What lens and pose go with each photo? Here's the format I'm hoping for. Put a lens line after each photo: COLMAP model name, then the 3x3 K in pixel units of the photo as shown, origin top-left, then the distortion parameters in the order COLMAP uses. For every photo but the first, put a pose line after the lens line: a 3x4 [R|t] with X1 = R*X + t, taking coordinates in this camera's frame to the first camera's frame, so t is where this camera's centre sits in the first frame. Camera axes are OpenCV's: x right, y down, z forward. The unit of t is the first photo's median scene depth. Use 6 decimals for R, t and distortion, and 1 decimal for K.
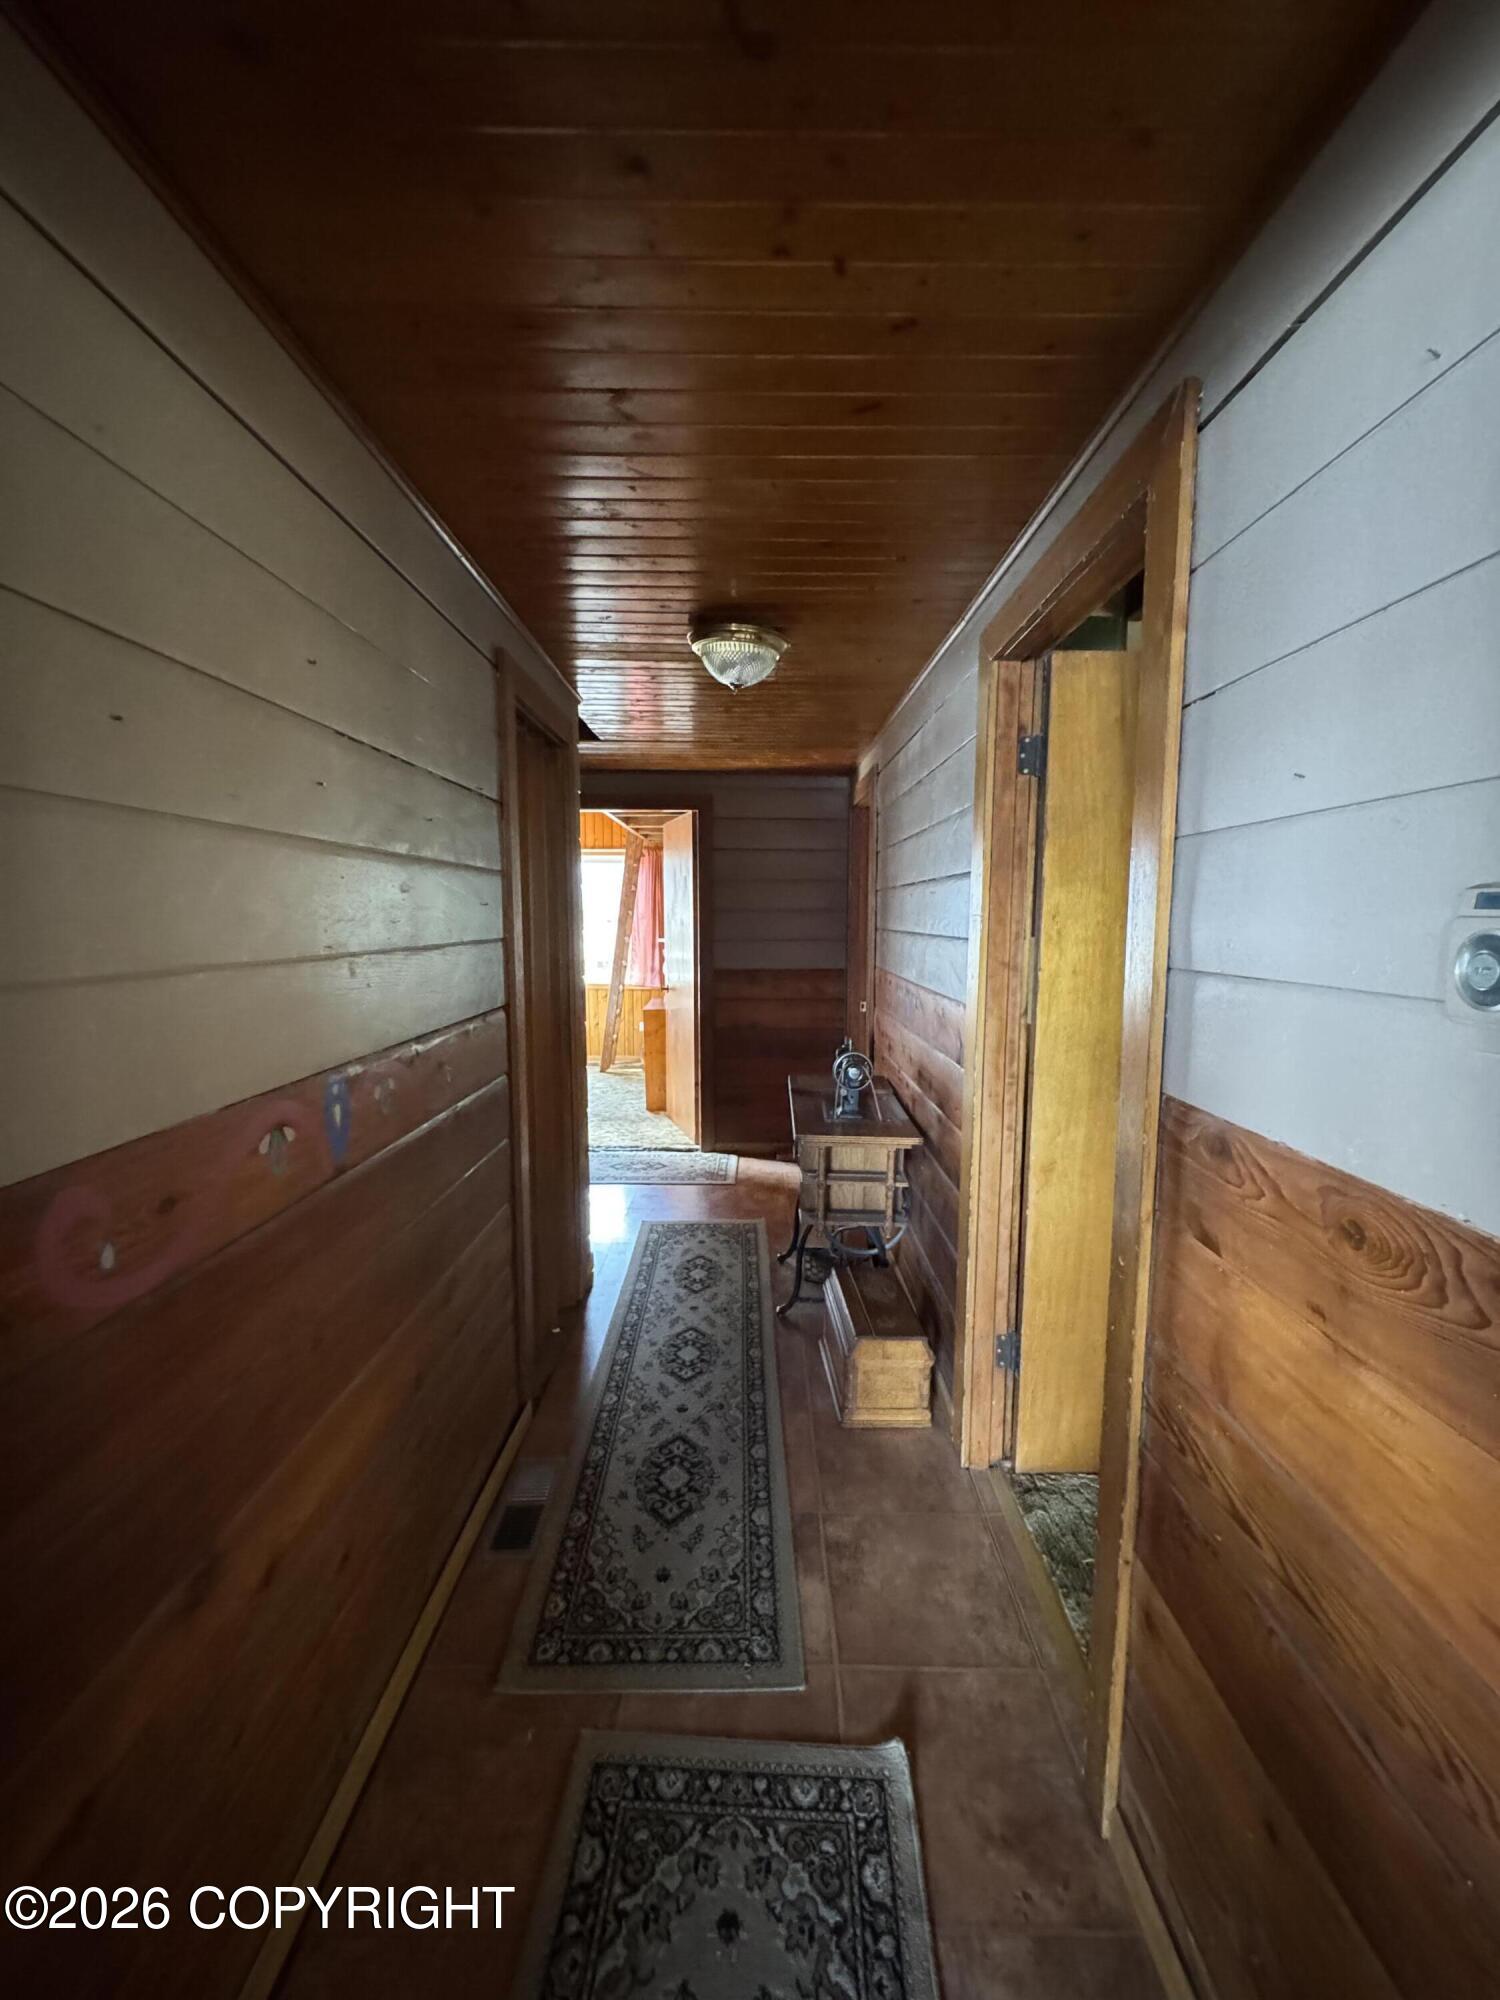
lens RADIAL K [[795.2, 0, 754.5], [0, 795.2, 999.4], [0, 0, 1]] dist [-0.002369, 0.000184]
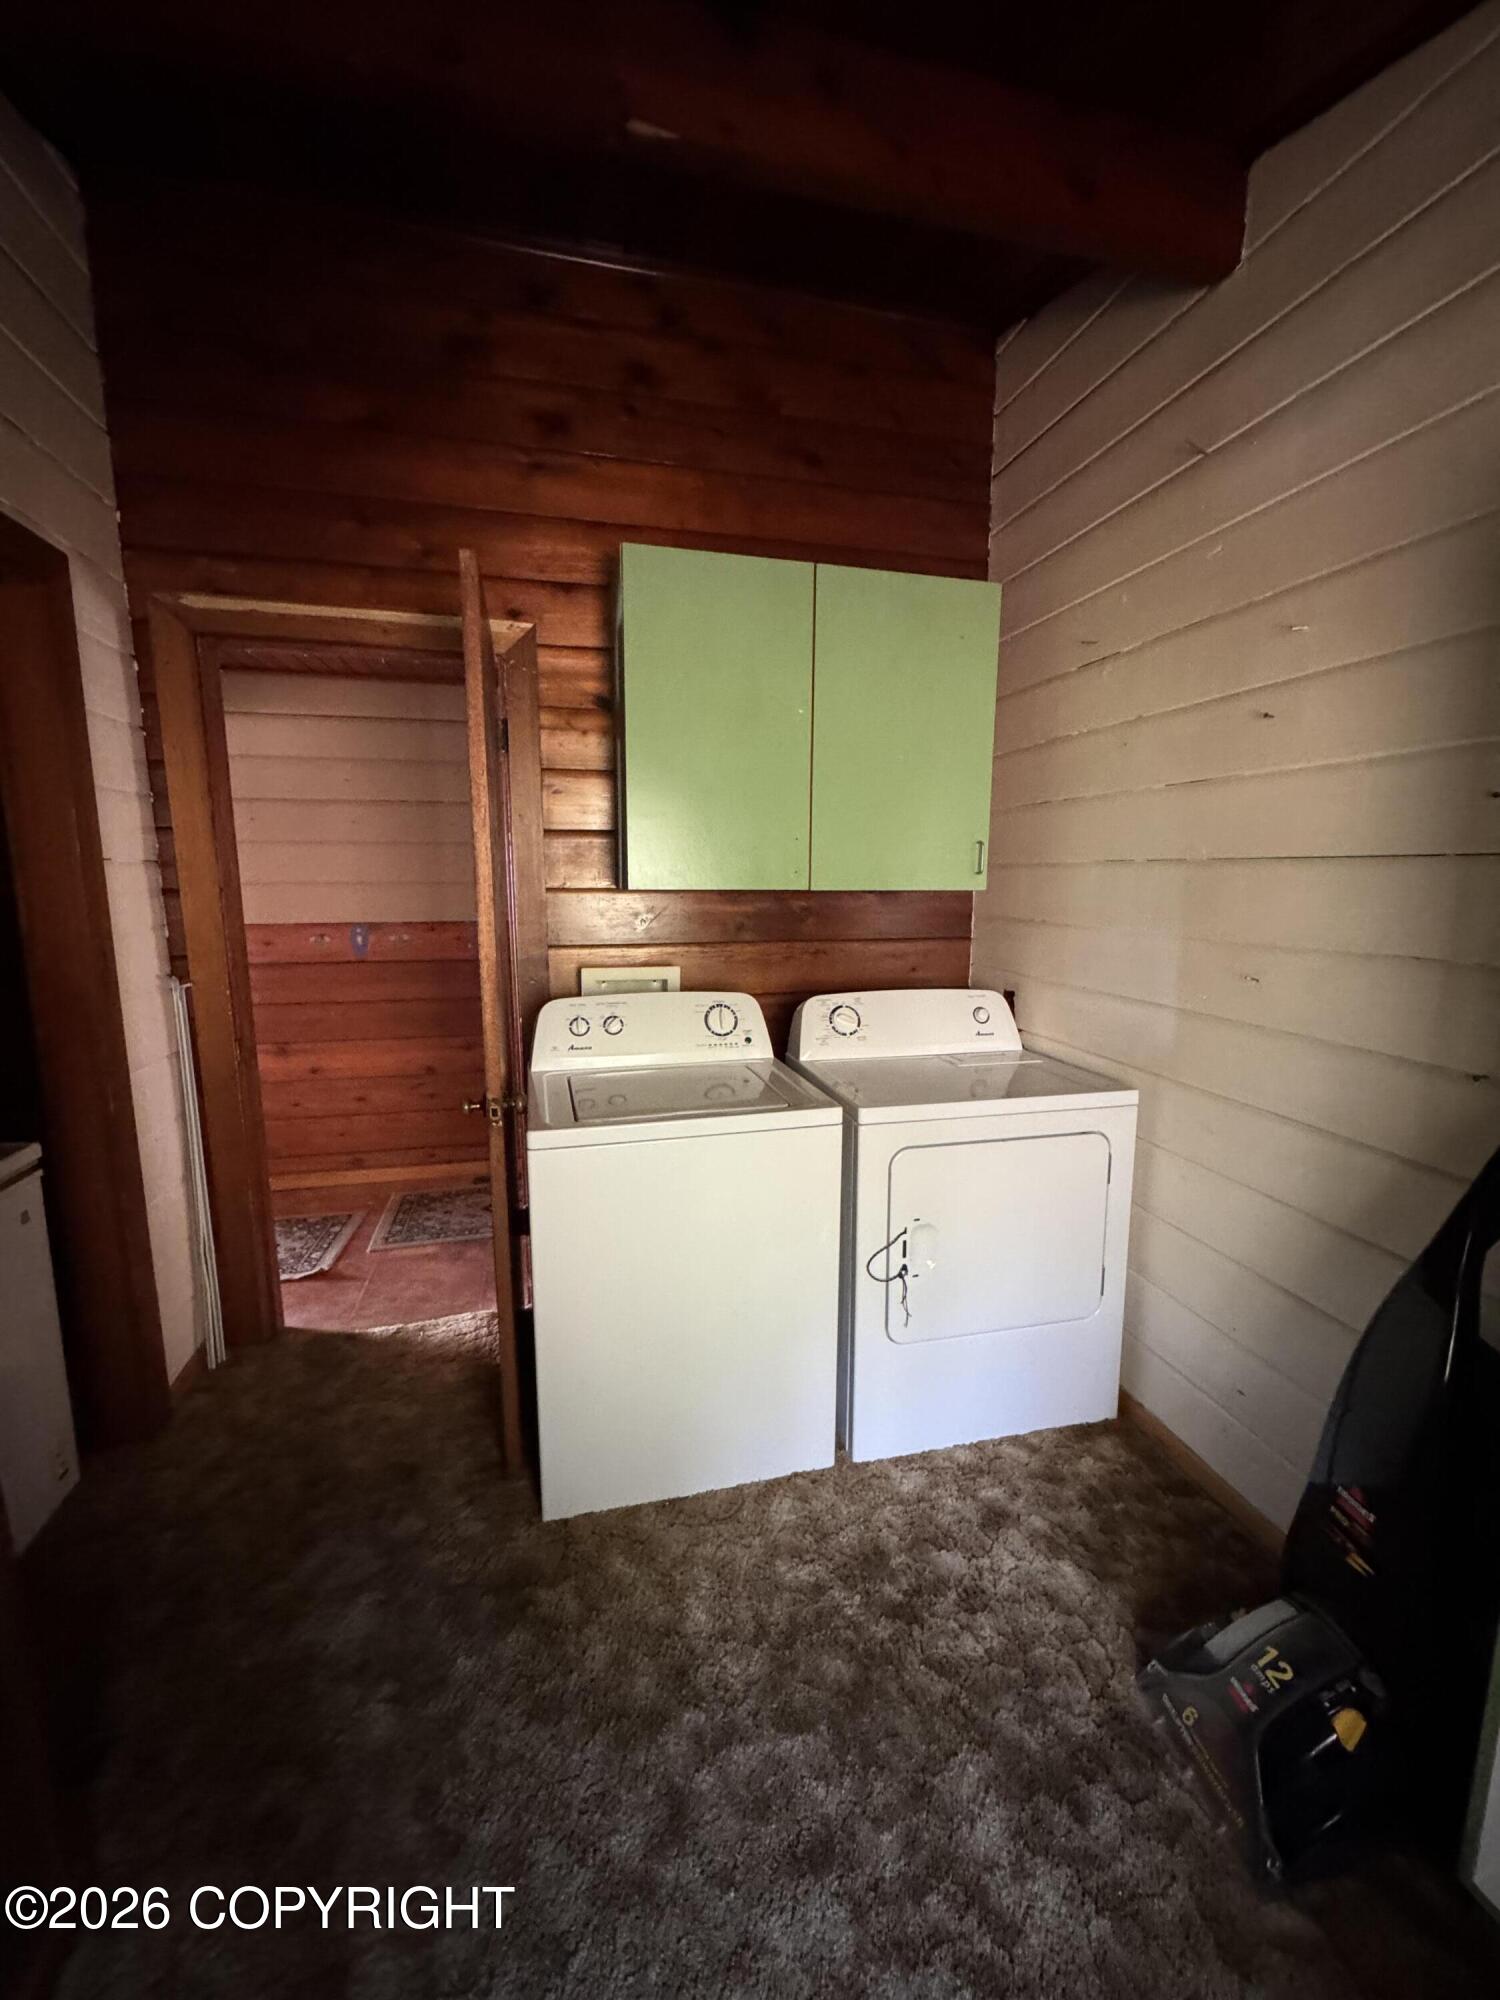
lens RADIAL K [[795.2, 0, 754.5], [0, 795.2, 999.4], [0, 0, 1]] dist [-0.002369, 0.000184]
pose [[0.240886, 0.148775, -0.959083, 2.167111], [-0.104864, 0.986386, 0.126672, -0.128348], [0.964872, 0.070059, 0.253208, 1.404284]]
